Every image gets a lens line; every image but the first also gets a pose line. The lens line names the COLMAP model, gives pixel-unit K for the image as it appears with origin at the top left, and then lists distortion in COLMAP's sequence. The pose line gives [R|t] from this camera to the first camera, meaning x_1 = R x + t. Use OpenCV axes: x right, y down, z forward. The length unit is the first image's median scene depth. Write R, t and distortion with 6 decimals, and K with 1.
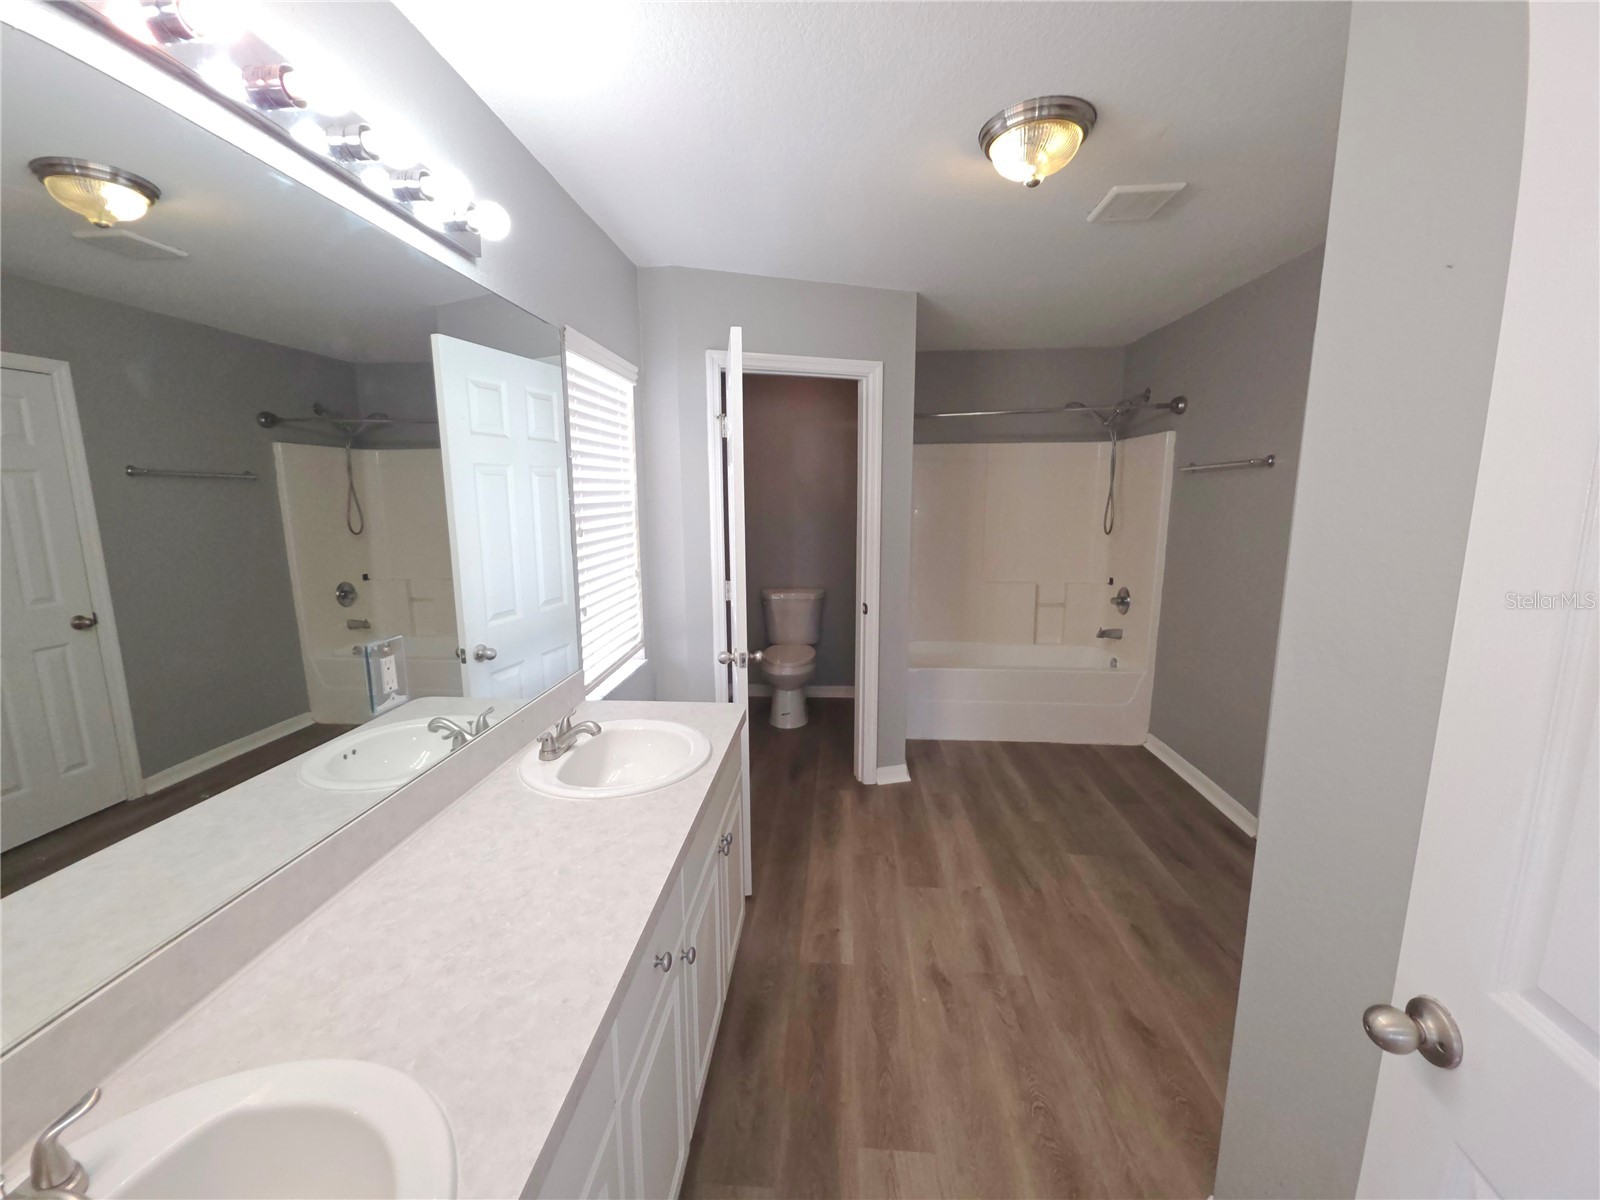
lens RADIAL K [[650.0, 0, 800.0], [0, 650.0, 600.0], [0, 0, 1]] dist [0.000152, -0.008328]
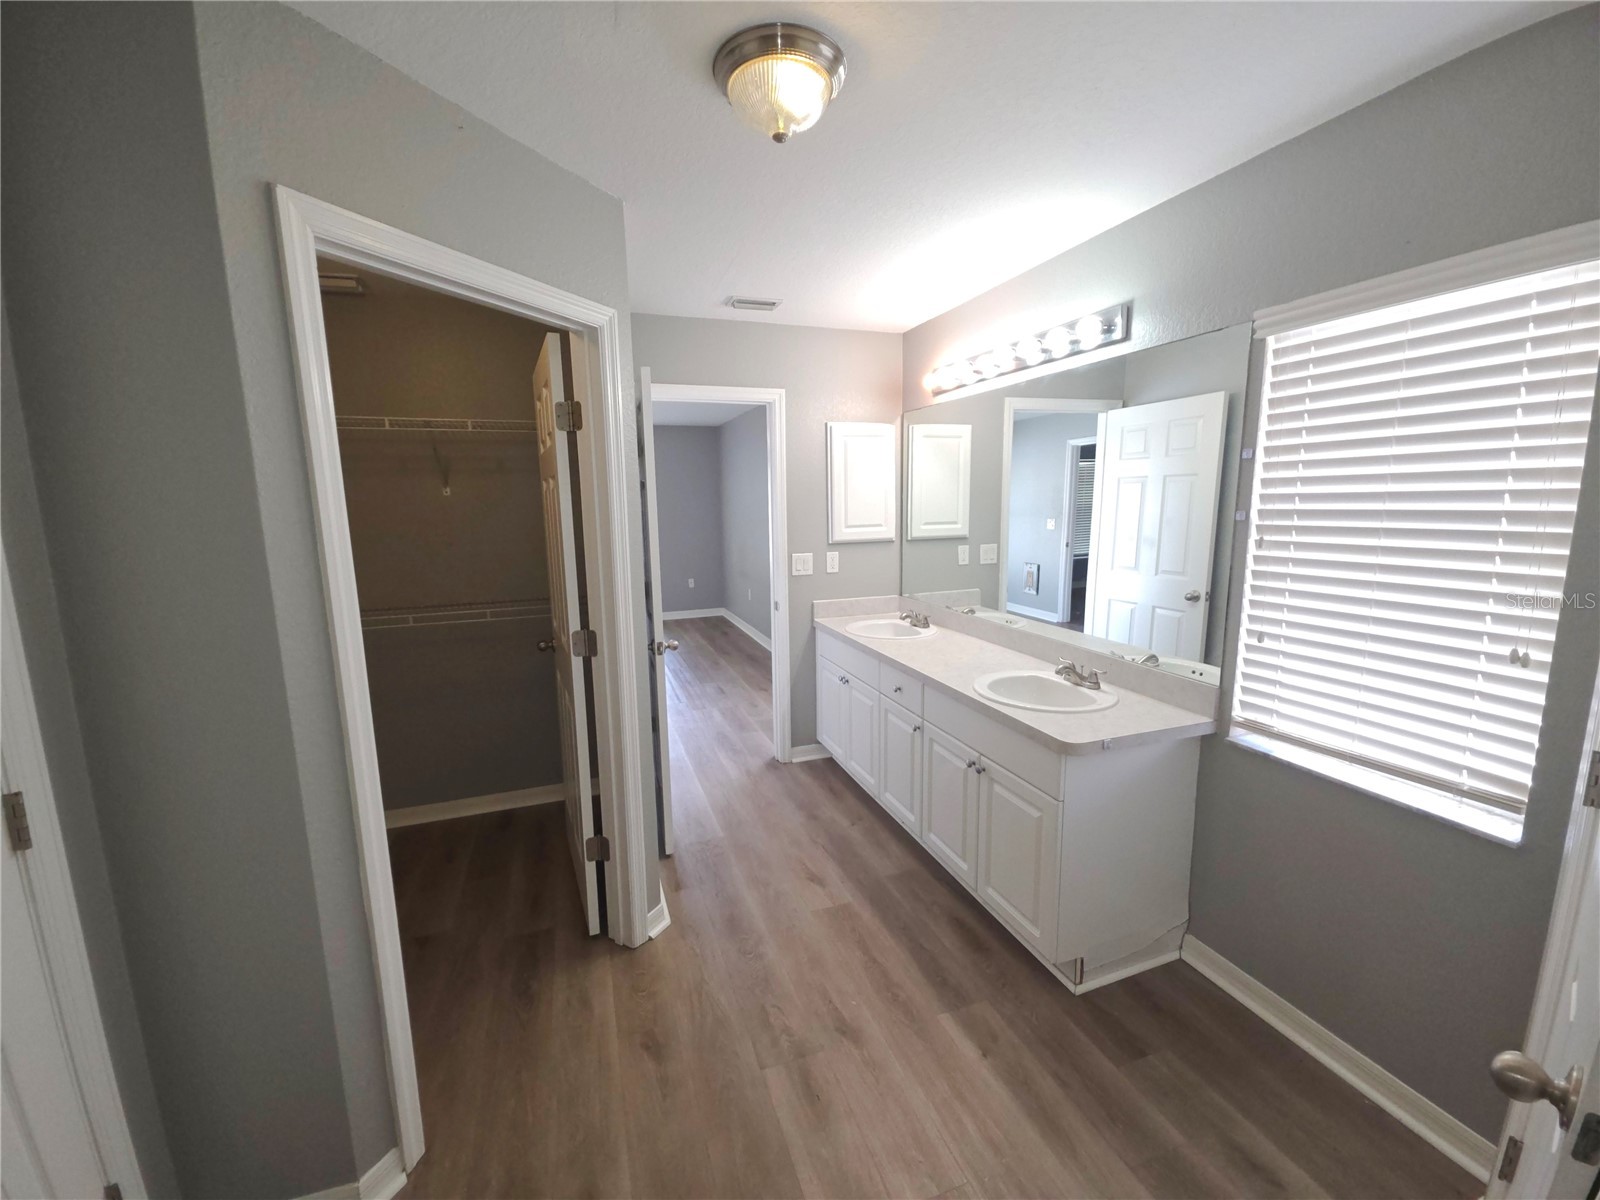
lens RADIAL K [[650.0, 0, 800.0], [0, 650.0, 600.0], [0, 0, 1]] dist [0.000152, -0.008328]
pose [[-0.917720, 0.080860, -0.388911, 0.626318], [-0.044615, 0.951885, 0.303189, -0.303535], [0.394715, 0.295594, -0.869956, 1.693834]]
